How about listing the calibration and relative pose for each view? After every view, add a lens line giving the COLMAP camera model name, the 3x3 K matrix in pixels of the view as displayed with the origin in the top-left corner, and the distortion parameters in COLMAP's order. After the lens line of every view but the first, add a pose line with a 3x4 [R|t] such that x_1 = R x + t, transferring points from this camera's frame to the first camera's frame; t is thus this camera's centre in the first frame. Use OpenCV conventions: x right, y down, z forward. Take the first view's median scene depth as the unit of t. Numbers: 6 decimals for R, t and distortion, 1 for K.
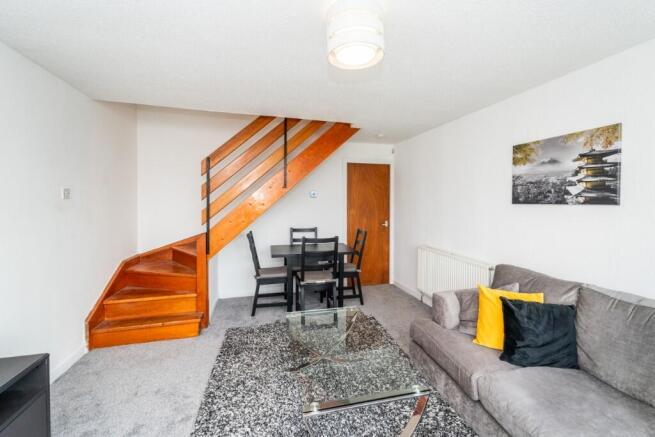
lens RADIAL K [[265.5, 0, 336.1], [0, 265.5, 209.2], [0, 0, 1]] dist [-0.012826, 0.000150]
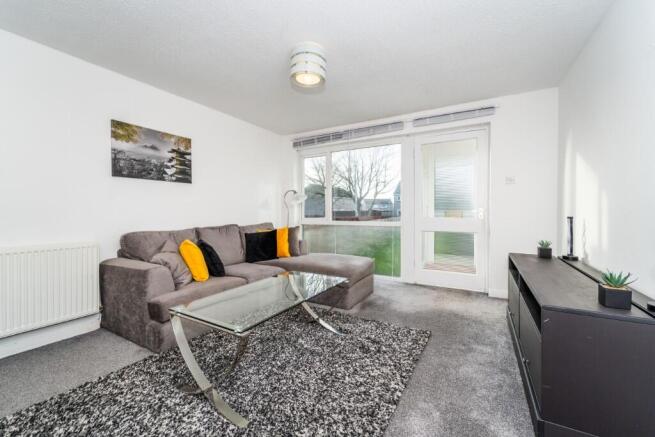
lens RADIAL K [[265.5, 0, 327.7], [0, 265.5, 212.8], [0, 0, 1]] dist [-0.012826, 0.000150]
pose [[-0.695773, -0.010516, 0.718185, -0.798706], [0.014891, 0.999467, 0.029062, 0.129462], [-0.718107, 0.030915, -0.695246, 1.378097]]
